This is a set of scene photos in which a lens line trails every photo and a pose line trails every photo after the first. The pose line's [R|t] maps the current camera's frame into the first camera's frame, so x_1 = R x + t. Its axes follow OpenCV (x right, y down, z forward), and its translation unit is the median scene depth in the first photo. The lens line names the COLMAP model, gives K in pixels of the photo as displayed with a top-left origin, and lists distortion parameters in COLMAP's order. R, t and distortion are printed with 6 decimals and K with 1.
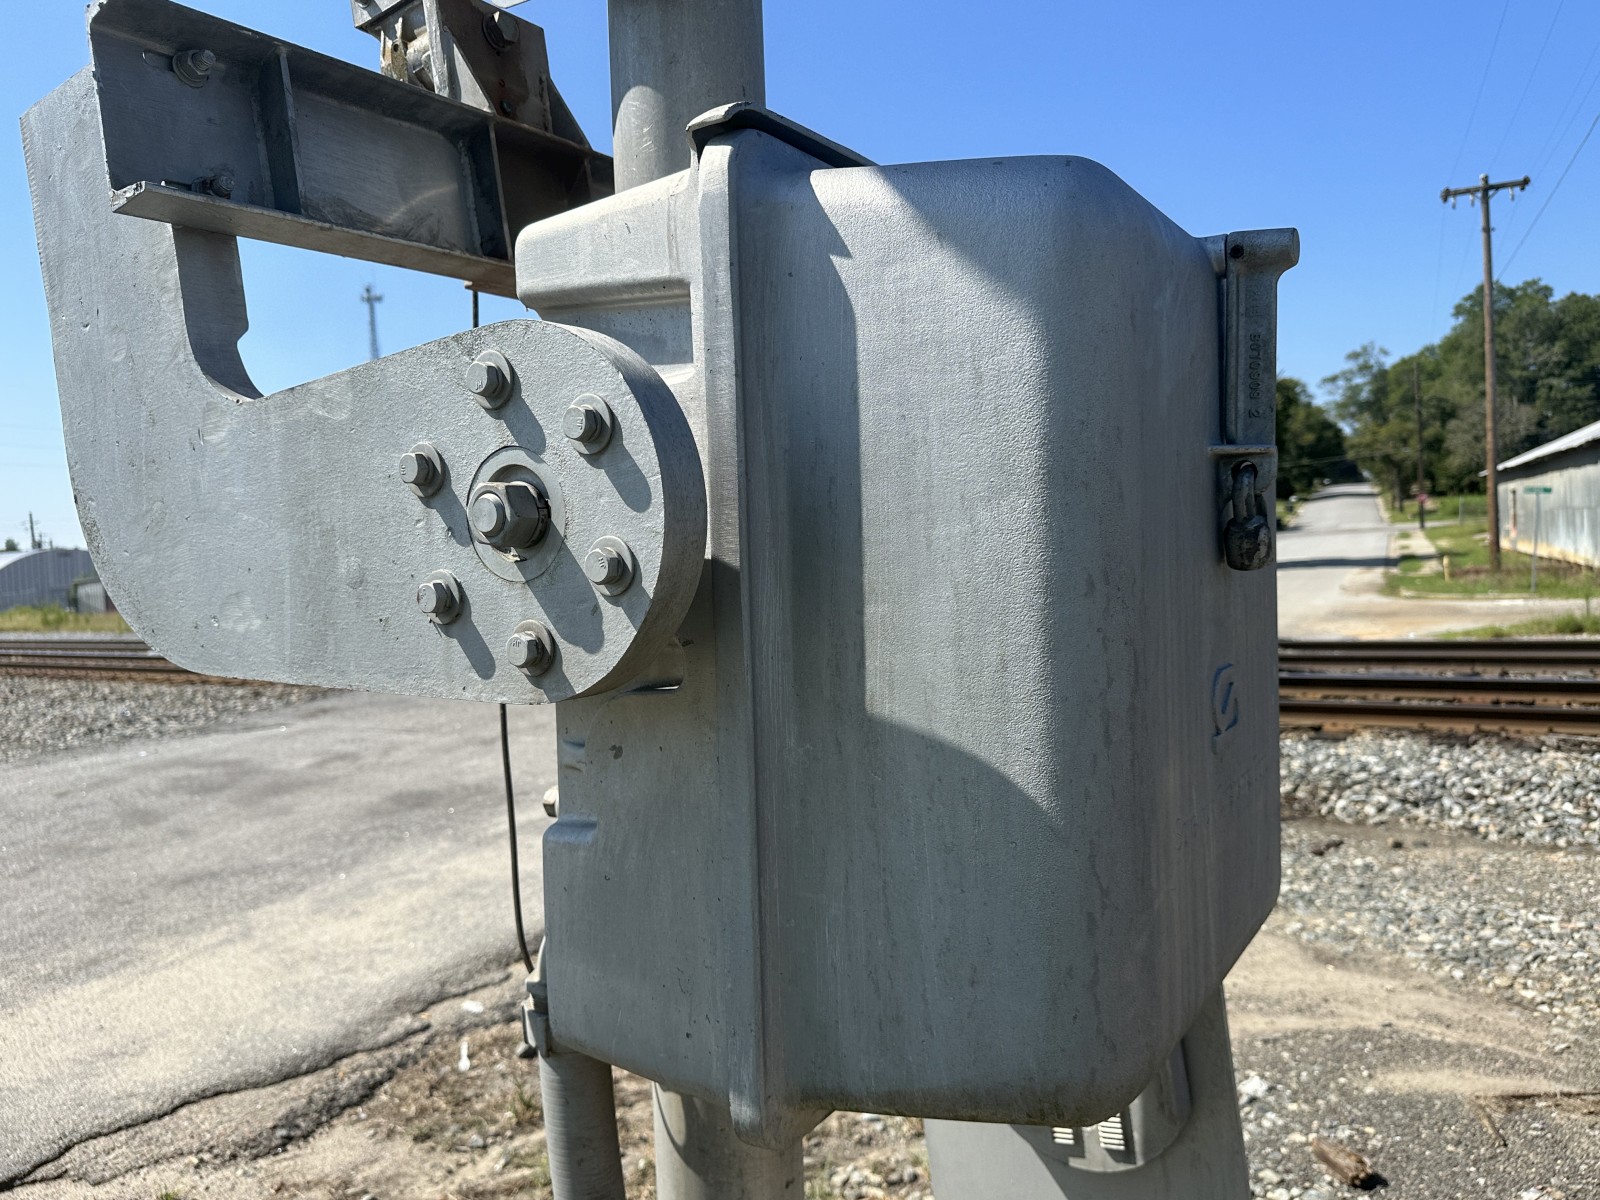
lens RADIAL K [[1186.8, 0, 791.6], [0, 1186.8, 590.9], [0, 0, 1]] dist [-0.009992, -0.005404]
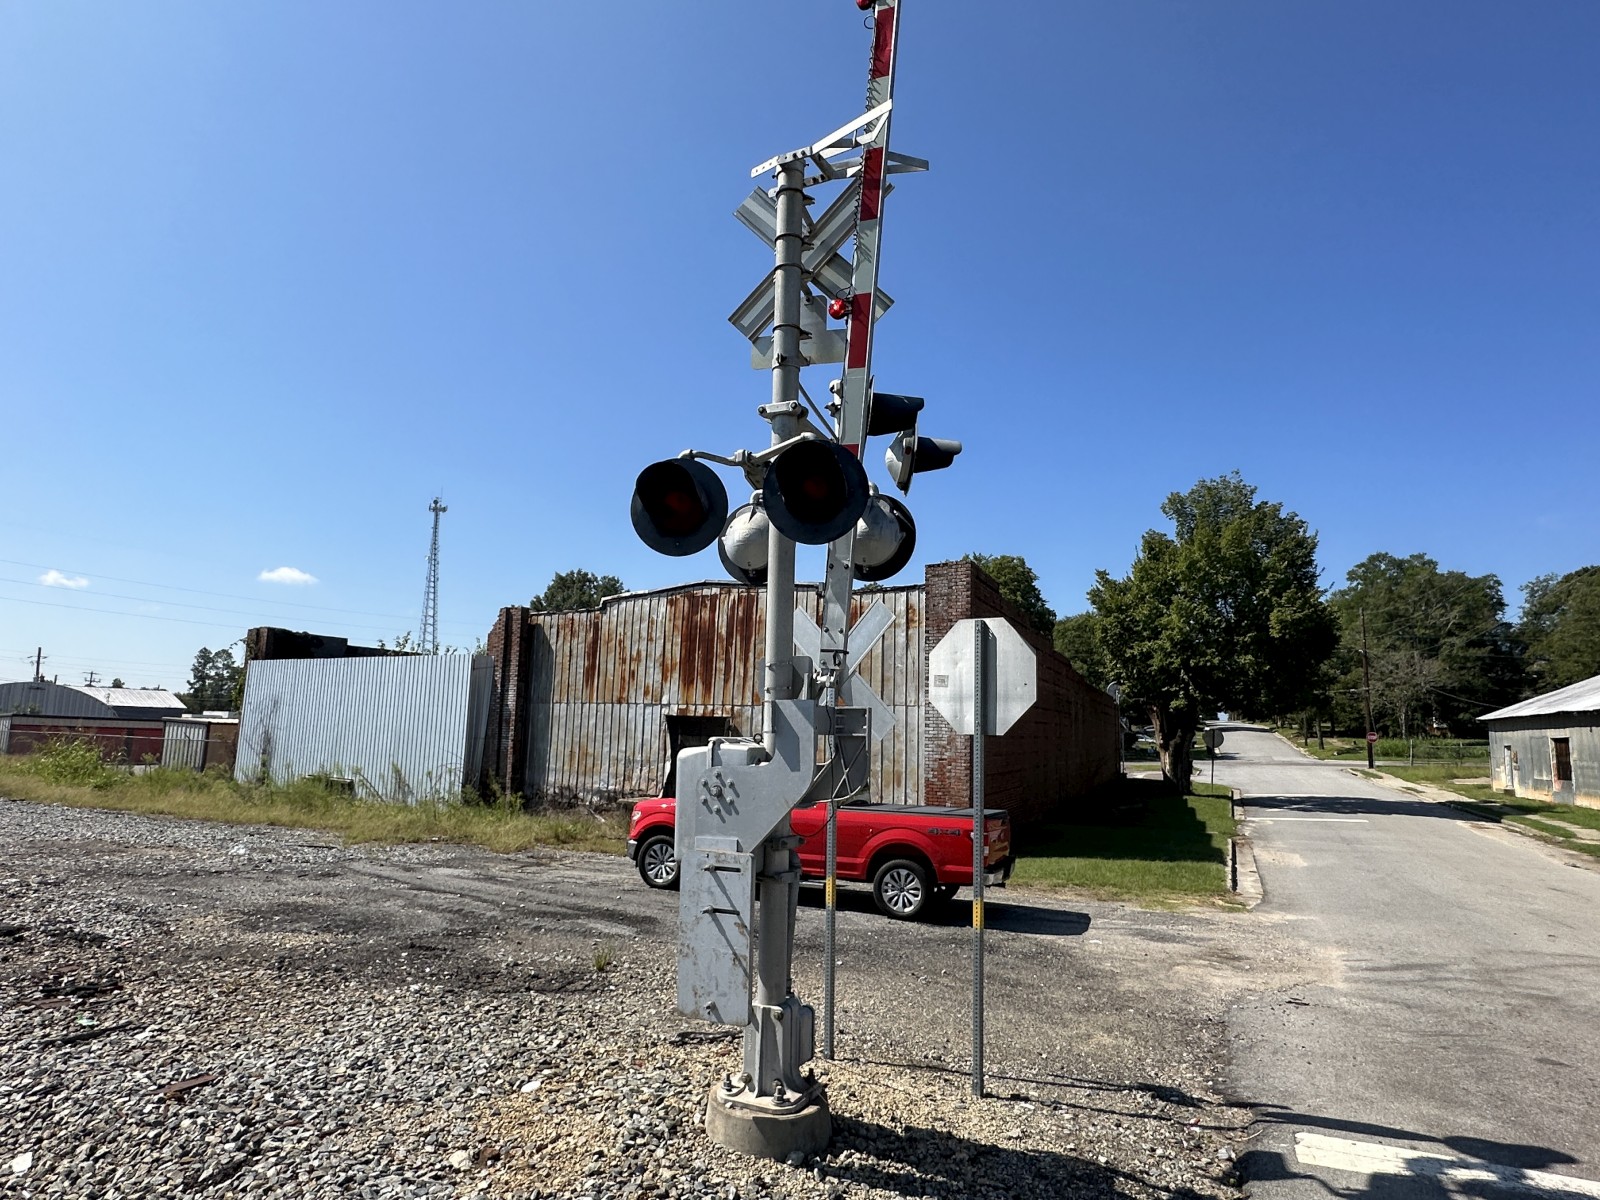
lens RADIAL K [[926.1, 0, 795.6], [0, 926.1, 604.0], [0, 0, 1]] dist [-0.006357, 0.002042]
pose [[0.996062, 0.083020, 0.031129, -0.012485], [-0.076130, 0.980773, -0.179688, -0.022194], [-0.045448, 0.176611, 0.983231, 0.494793]]
